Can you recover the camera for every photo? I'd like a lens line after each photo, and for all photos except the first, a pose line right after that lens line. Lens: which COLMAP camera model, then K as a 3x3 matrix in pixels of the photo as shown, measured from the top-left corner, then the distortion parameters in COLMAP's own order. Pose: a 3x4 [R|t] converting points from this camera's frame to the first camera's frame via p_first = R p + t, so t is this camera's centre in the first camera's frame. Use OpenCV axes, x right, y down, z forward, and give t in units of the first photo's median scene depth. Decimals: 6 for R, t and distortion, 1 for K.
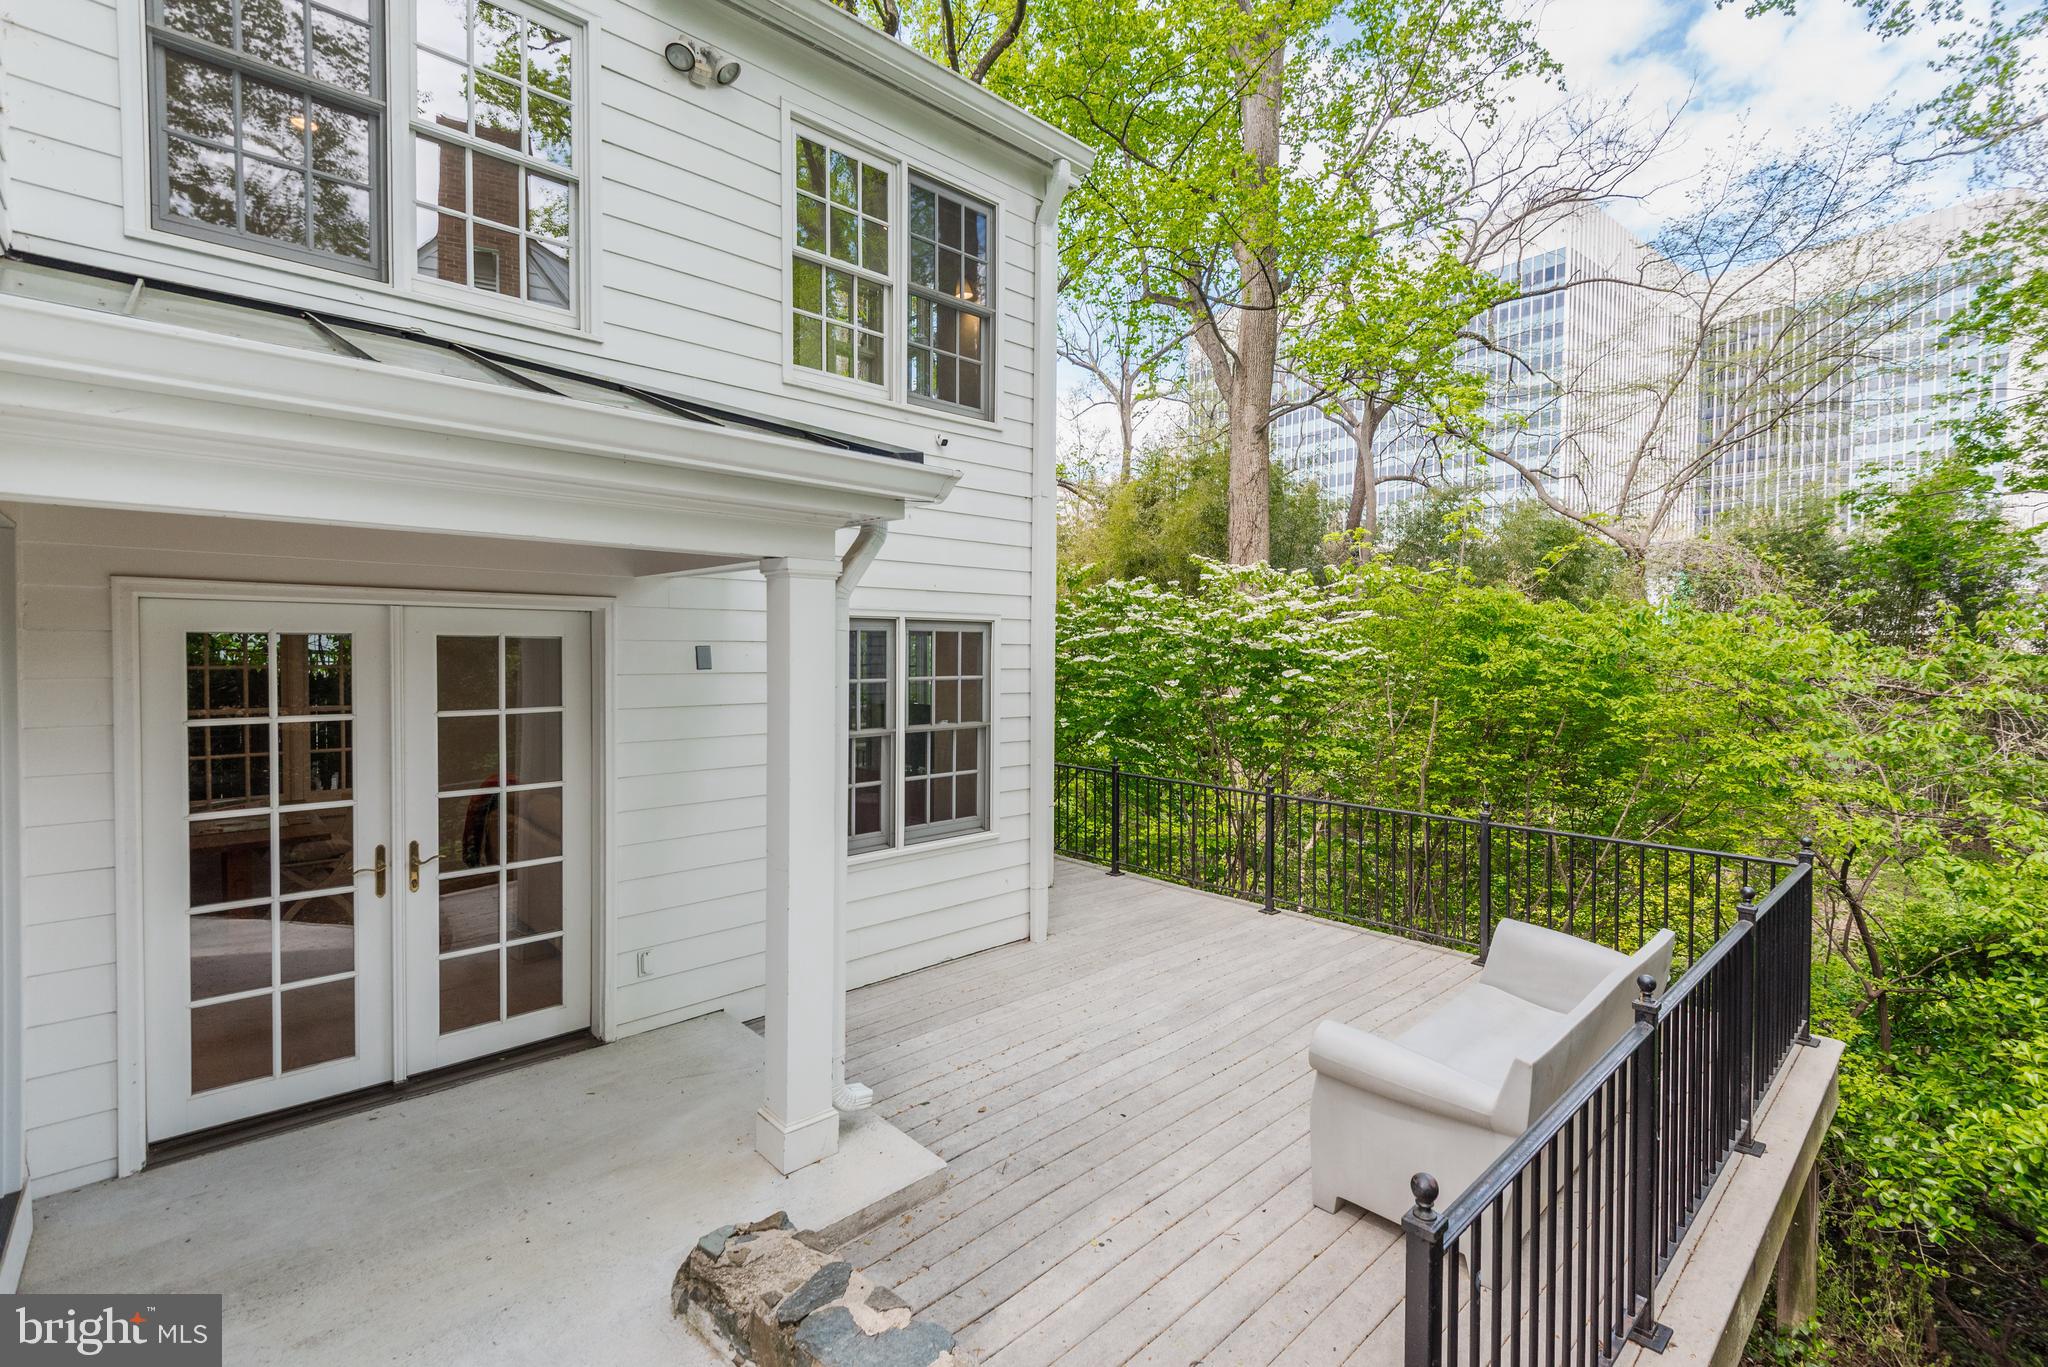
lens RADIAL K [[914.2, 0, 1021.2], [0, 914.2, 666.7], [0, 0, 1]] dist [0.033462, -0.019001]
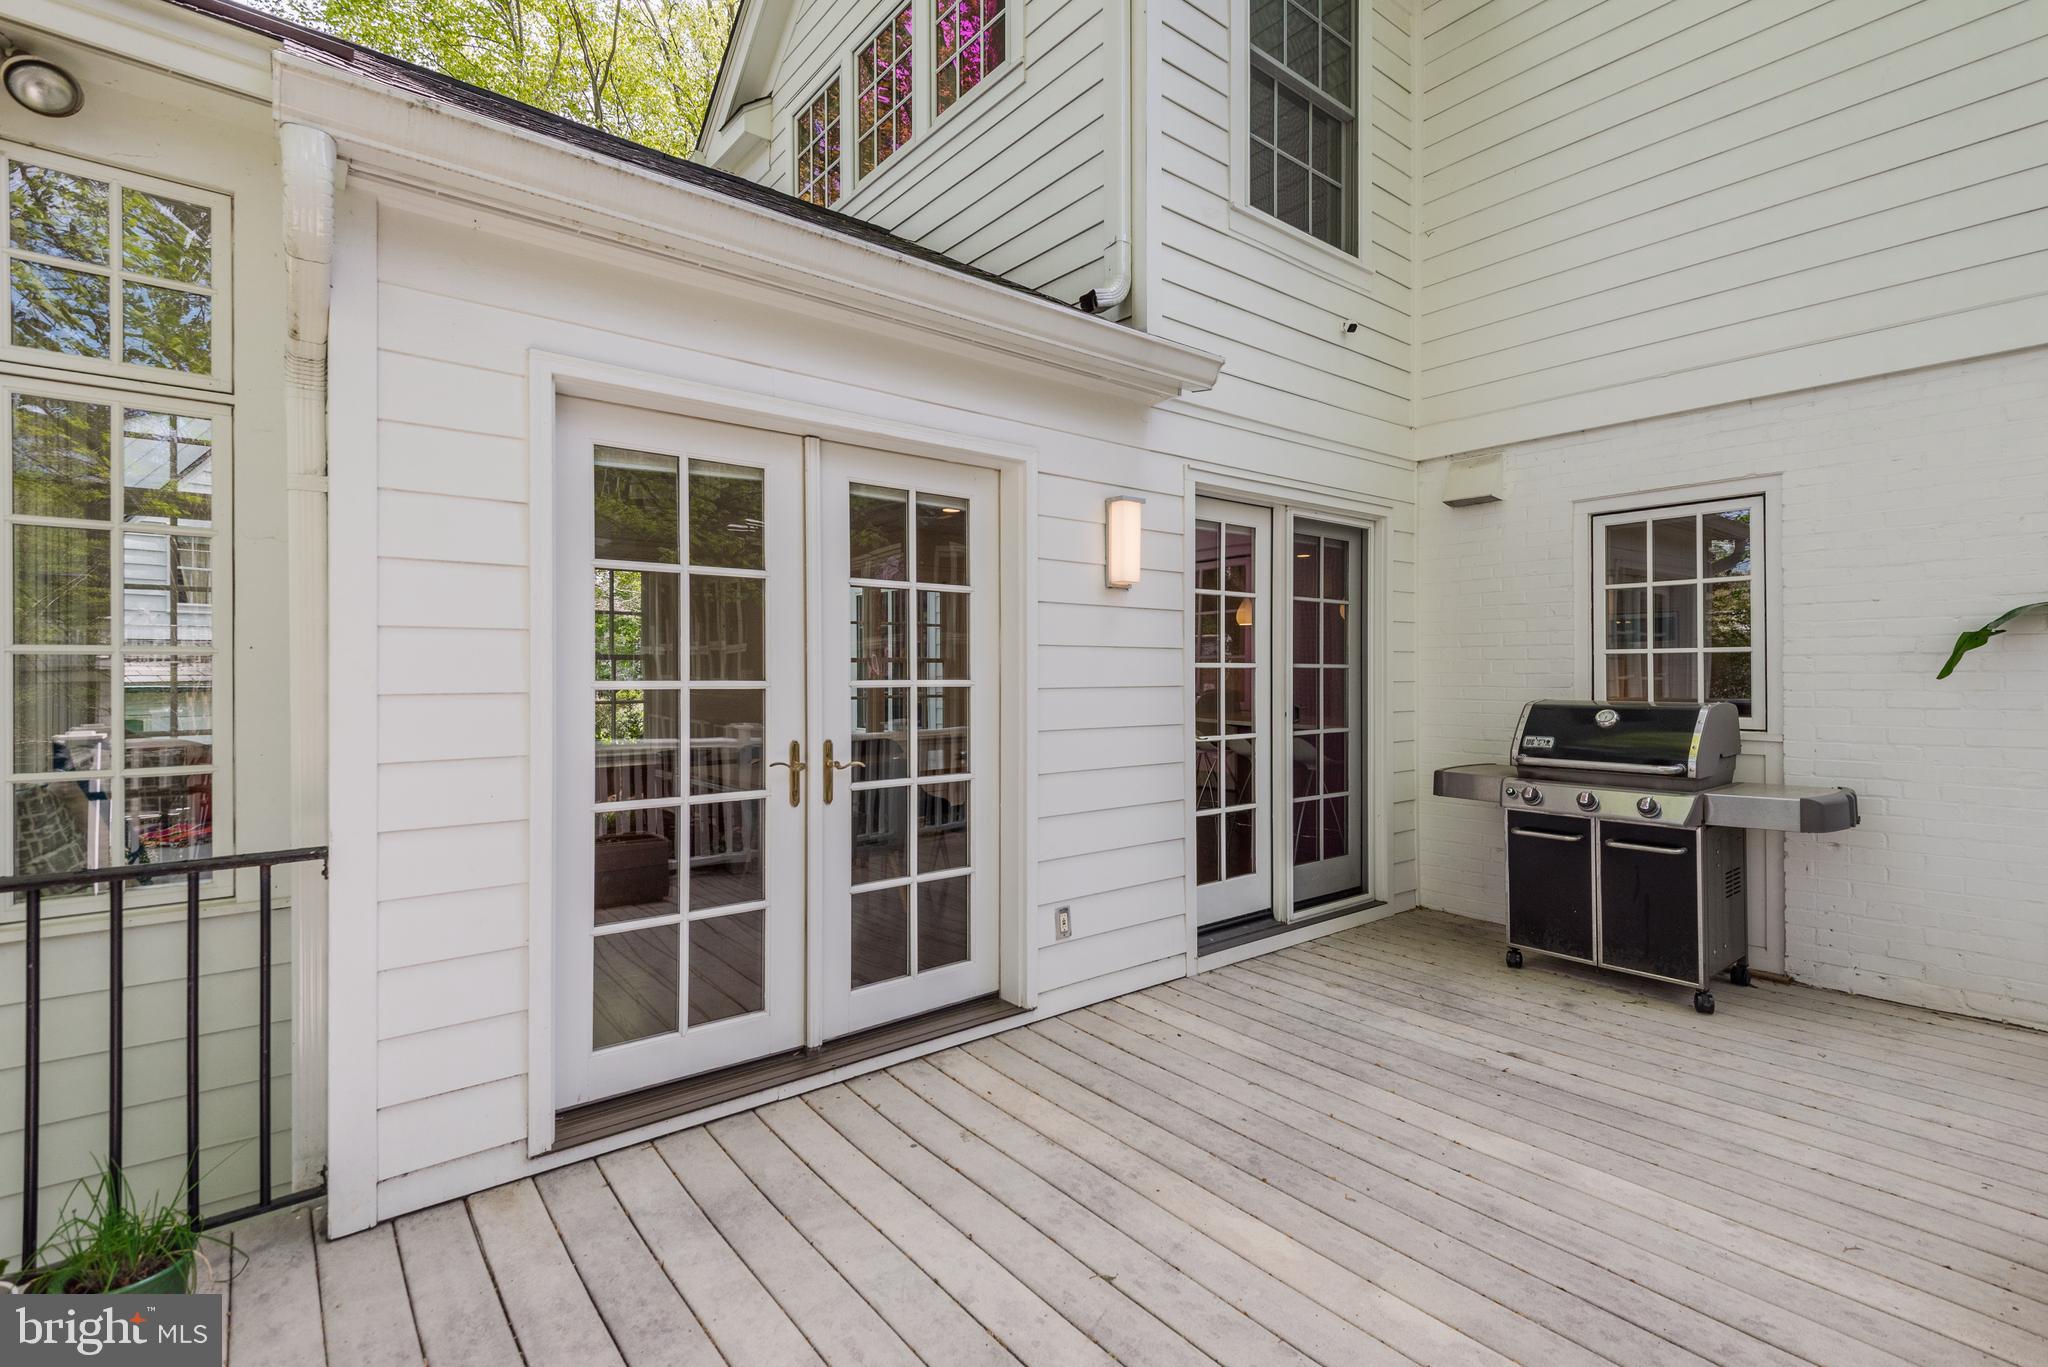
lens RADIAL K [[936.8, 0, 1028.5], [0, 936.8, 674.3], [0, 0, 1]] dist [0.036979, -0.021438]
pose [[0.997463, -0.012481, -0.070080, -0.397146], [0.010848, 0.999662, -0.023623, 0.142990], [0.070351, 0.022803, 0.997262, 0.198575]]
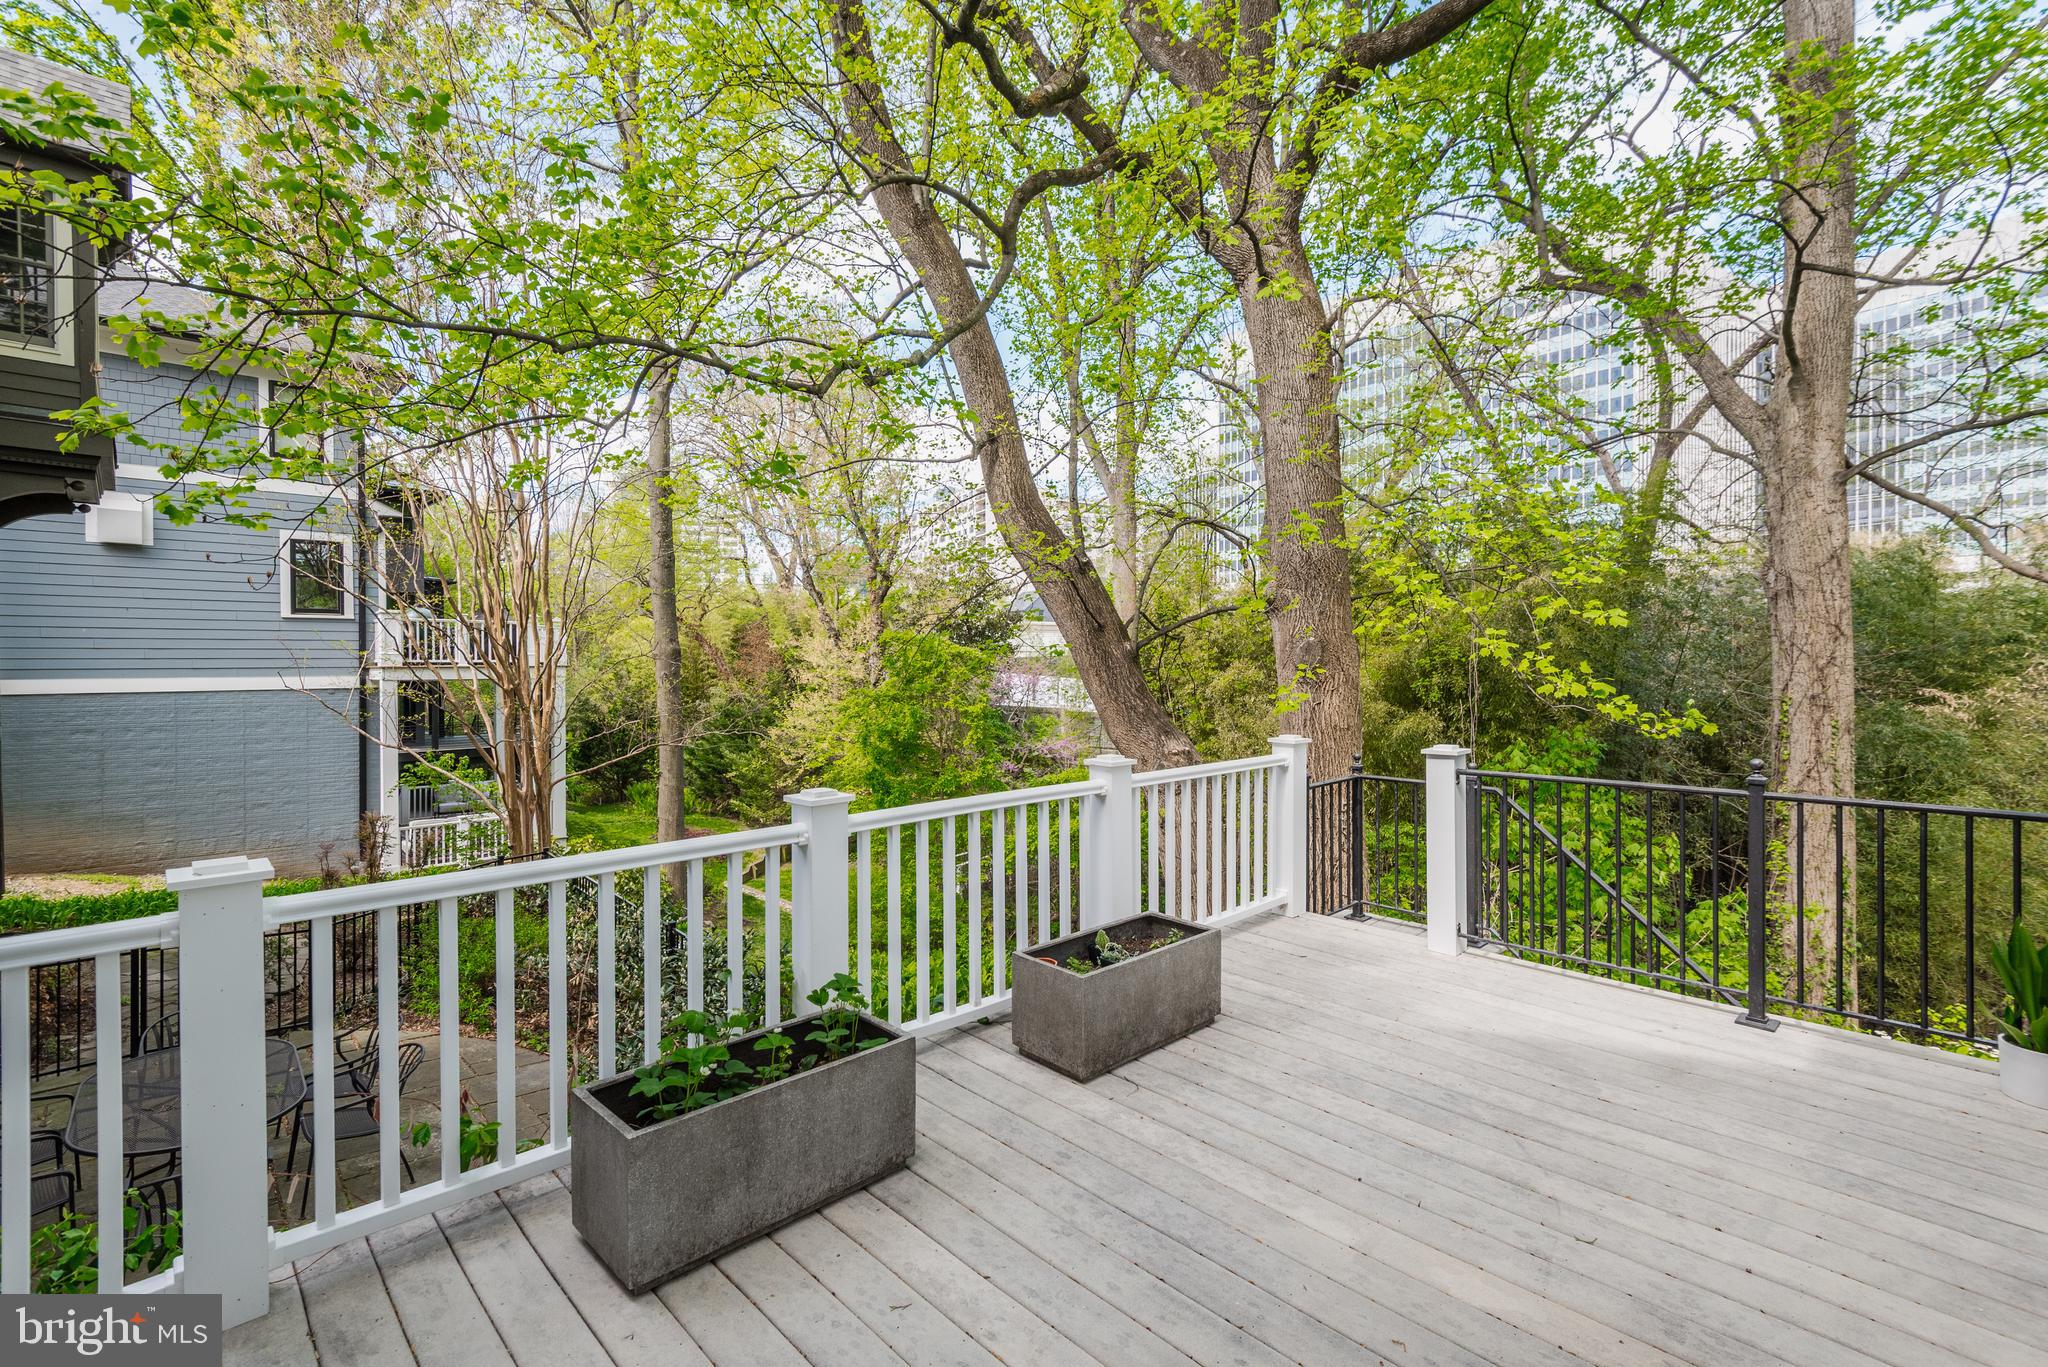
lens RADIAL K [[892.1, 0, 1031.0], [0, 892.1, 653.0], [0, 0, 1]] dist [0.018895, -0.007332]
pose [[-0.999318, -0.007082, -0.036248, -0.050113], [-0.007583, 0.999878, 0.013684, 0.094476], [0.036147, 0.013949, -0.999249, 1.214483]]
